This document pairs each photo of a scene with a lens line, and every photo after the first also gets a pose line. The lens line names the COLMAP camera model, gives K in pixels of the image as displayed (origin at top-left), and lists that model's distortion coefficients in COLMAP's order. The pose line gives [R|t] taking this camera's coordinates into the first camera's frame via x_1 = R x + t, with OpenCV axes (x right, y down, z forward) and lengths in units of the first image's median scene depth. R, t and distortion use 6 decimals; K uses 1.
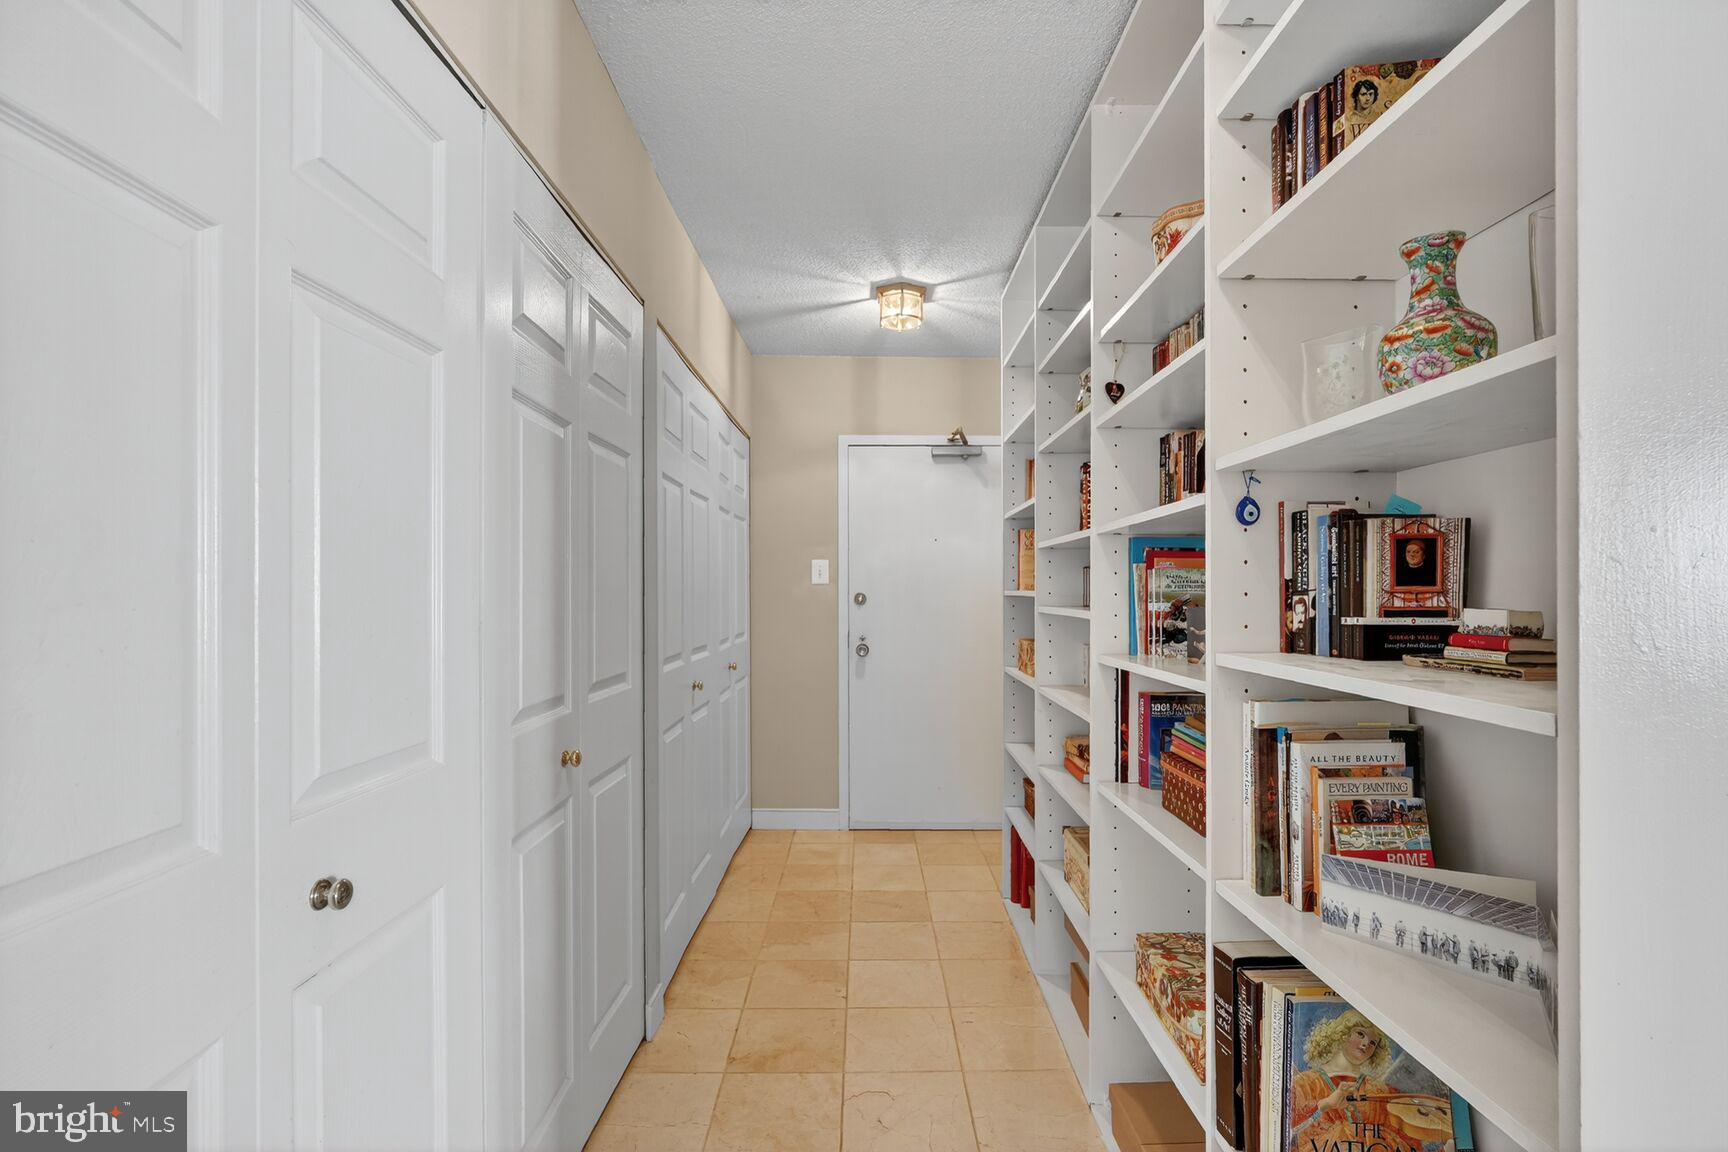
lens RADIAL K [[769.7, 0, 865.8], [0, 769.7, 583.5], [0, 0, 1]] dist [-0.017769, 0.001688]
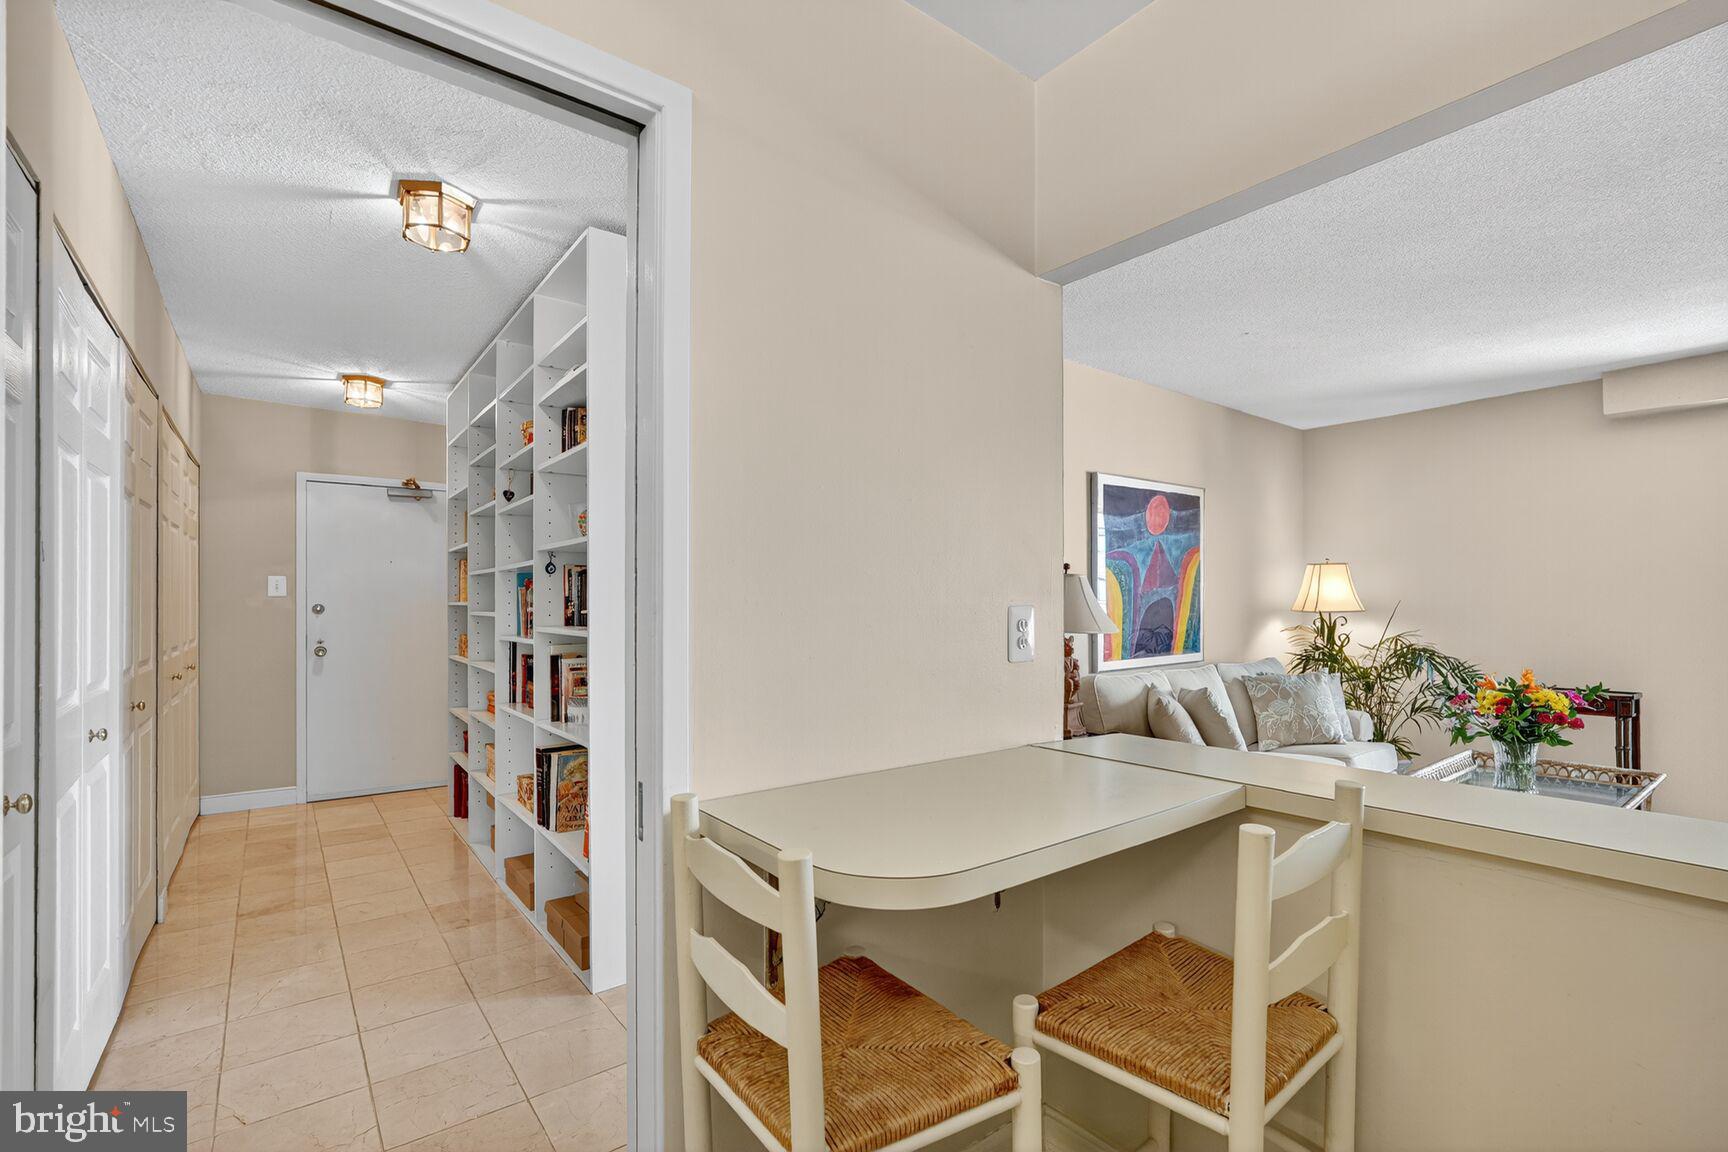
lens RADIAL K [[769.7, 0, 877.5], [0, 769.7, 602.8], [0, 0, 1]] dist [-0.017769, 0.001688]
pose [[0.783508, -0.000319, 0.621381, -0.093739], [-0.004926, 0.999965, 0.006724, -0.002574], [-0.621362, -0.008329, 0.783480, -0.718705]]
